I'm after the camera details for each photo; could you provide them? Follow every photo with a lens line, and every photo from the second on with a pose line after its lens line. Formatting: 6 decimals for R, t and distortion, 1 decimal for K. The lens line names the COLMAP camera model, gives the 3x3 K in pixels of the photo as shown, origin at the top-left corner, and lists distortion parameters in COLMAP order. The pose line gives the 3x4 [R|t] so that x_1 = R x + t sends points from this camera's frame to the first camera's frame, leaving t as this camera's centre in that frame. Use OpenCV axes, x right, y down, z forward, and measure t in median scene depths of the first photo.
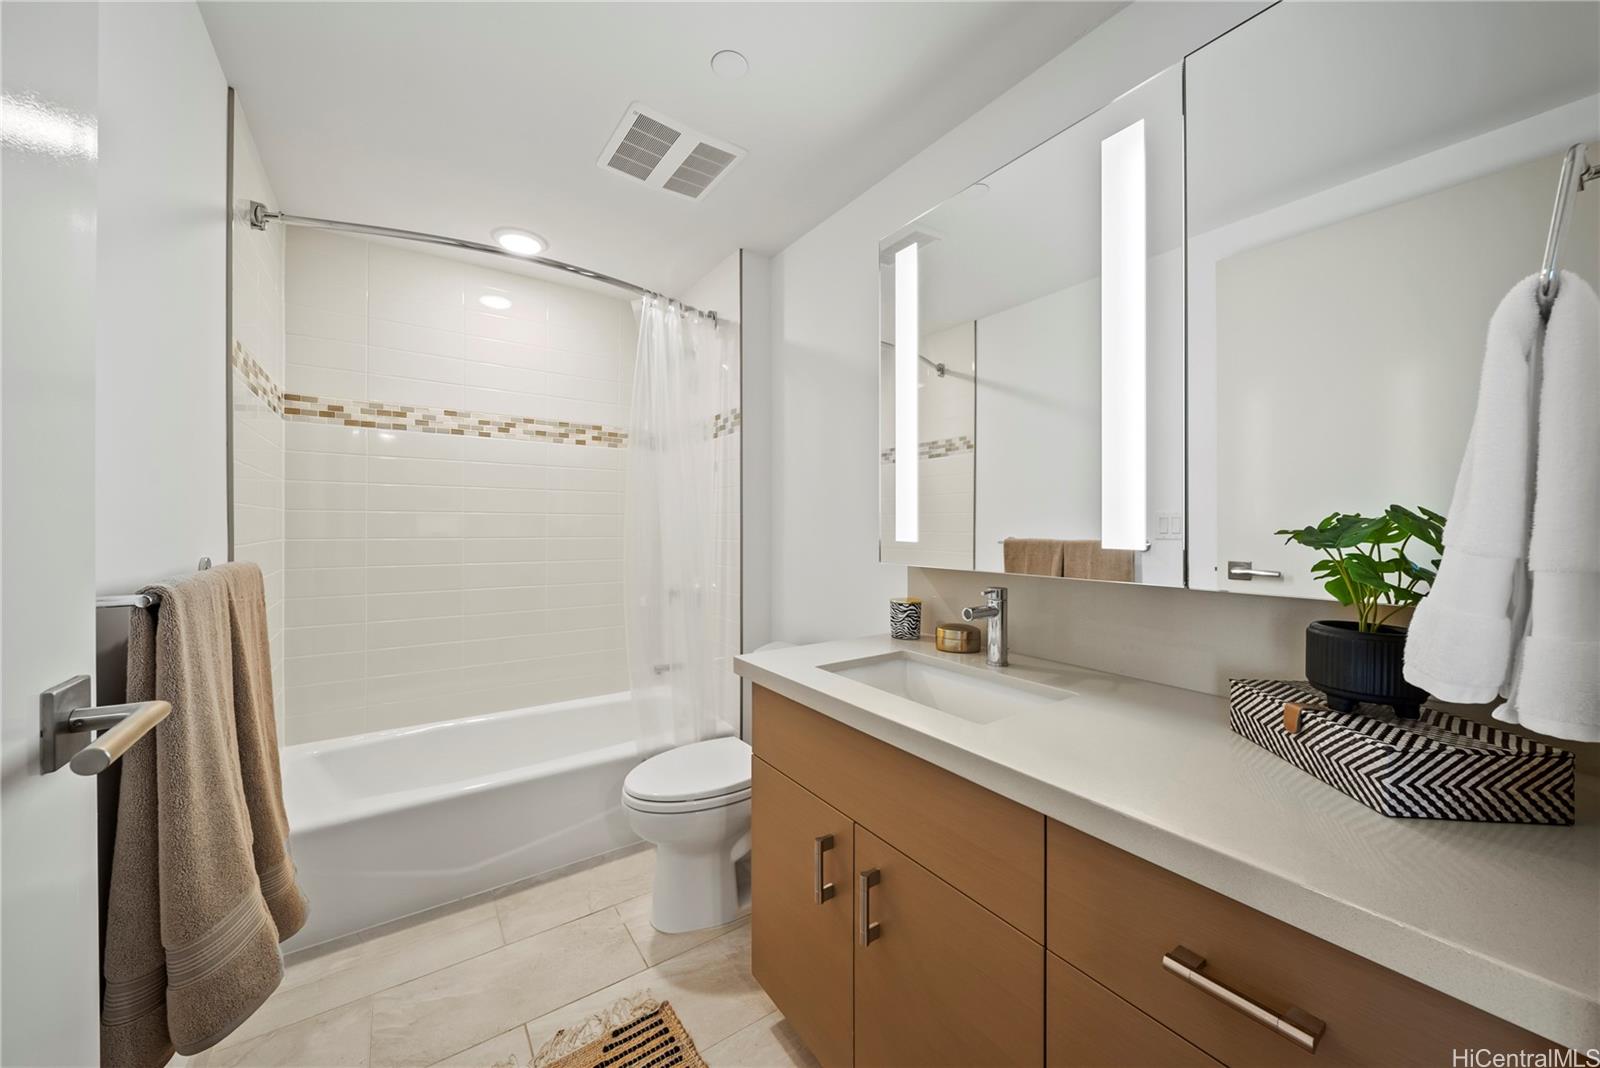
lens RADIAL K [[571.7, 0, 797.6], [0, 571.7, 533.5], [0, 0, 1]] dist [-0.000943, -0.000406]
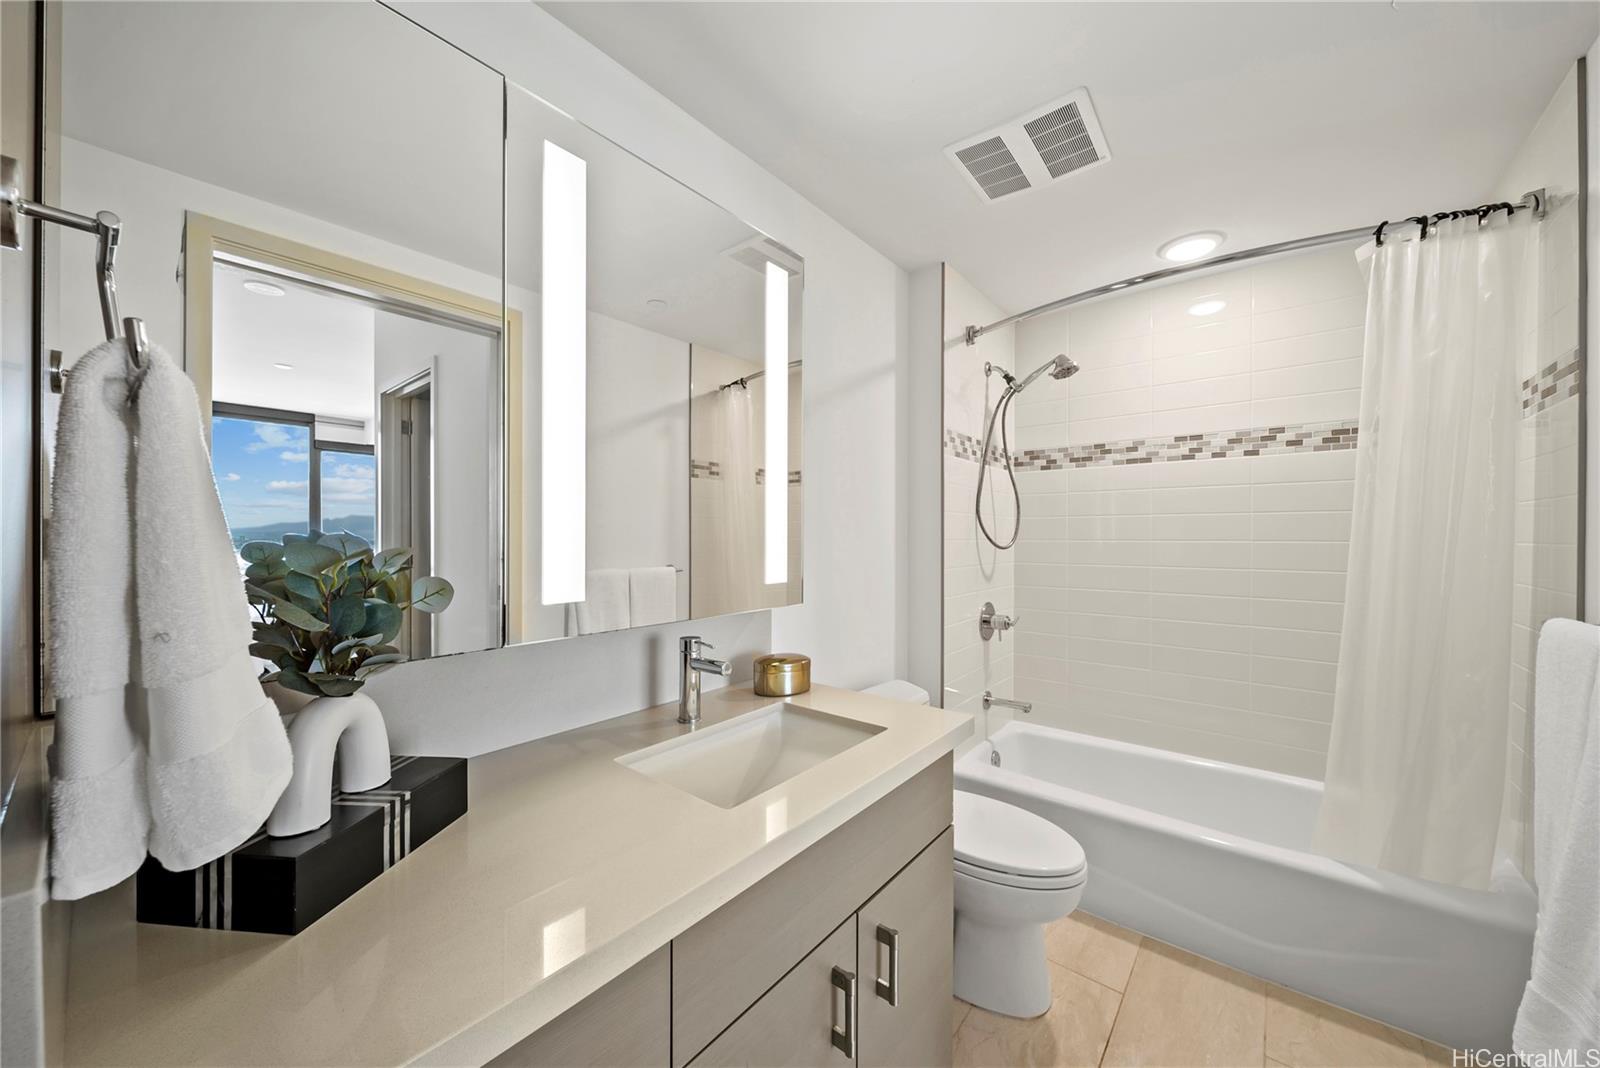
lens RADIAL K [[583.1, 0, 800.9], [0, 583.1, 547.2], [0, 0, 1]] dist [-0.052139, -0.000054]
pose [[0.231821, -0.011730, -0.972688, 0.315301], [-0.009323, 0.999855, -0.014279, -0.009121], [0.972714, 0.012379, 0.231678, 0.254067]]
